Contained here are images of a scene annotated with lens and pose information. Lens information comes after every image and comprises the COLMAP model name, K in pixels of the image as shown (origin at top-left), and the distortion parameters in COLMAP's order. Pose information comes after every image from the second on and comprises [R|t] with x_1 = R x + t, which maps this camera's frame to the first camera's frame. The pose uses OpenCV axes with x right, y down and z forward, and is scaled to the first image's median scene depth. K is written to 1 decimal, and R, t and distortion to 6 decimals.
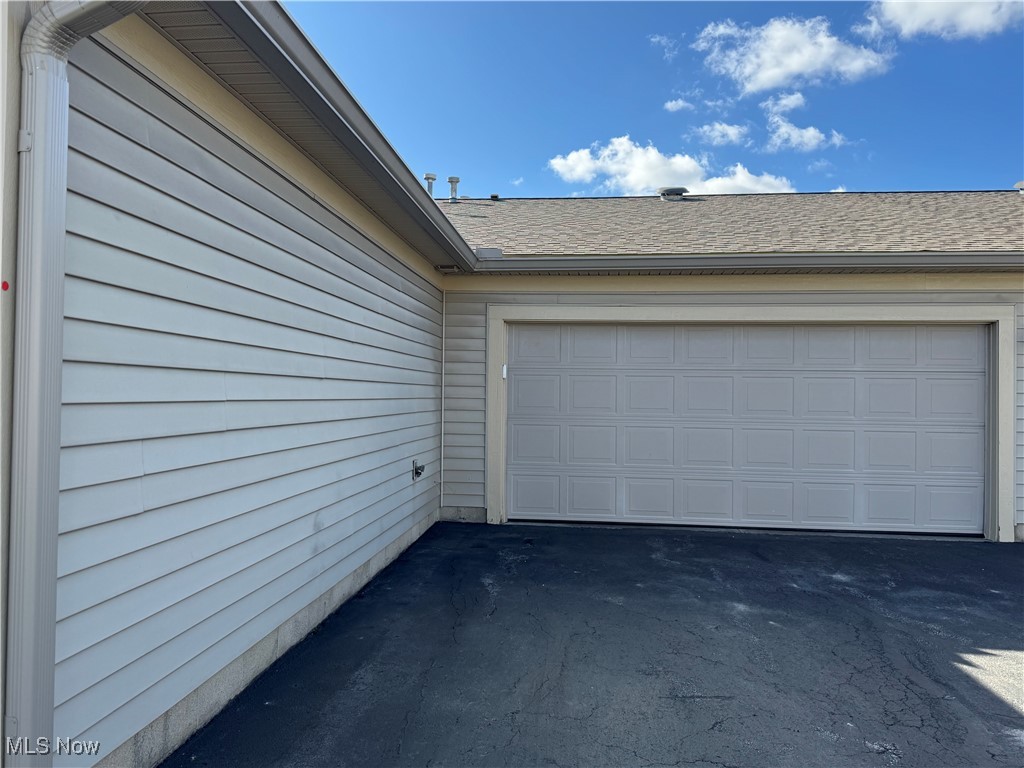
lens RADIAL K [[773.3, 0, 512.0], [0, 773.3, 384.0], [0, 0, 1]] dist [0.000771, 0.000145]
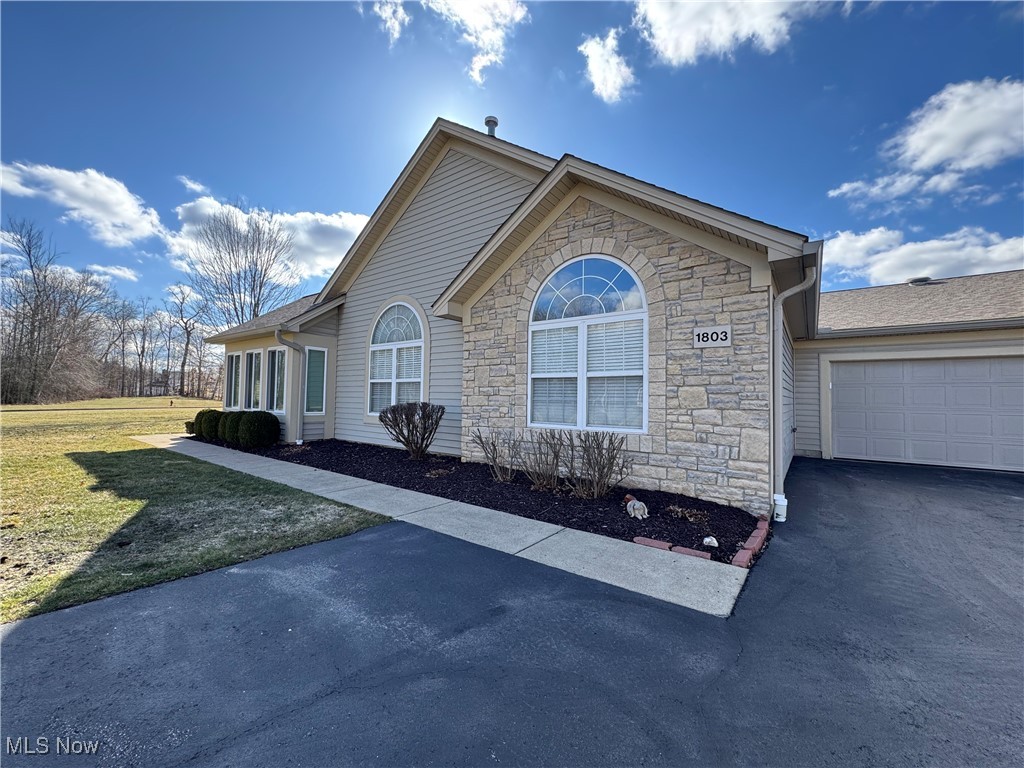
lens RADIAL K [[409.8, 0, 512.0], [0, 409.8, 384.0], [0, 0, 1]] dist [-0.009081, 0.000050]
pose [[0.859897, -0.019455, -0.510096, -0.187538], [0.004730, 0.999534, -0.030148, 0.008654], [0.510445, 0.023511, 0.859589, -0.377259]]
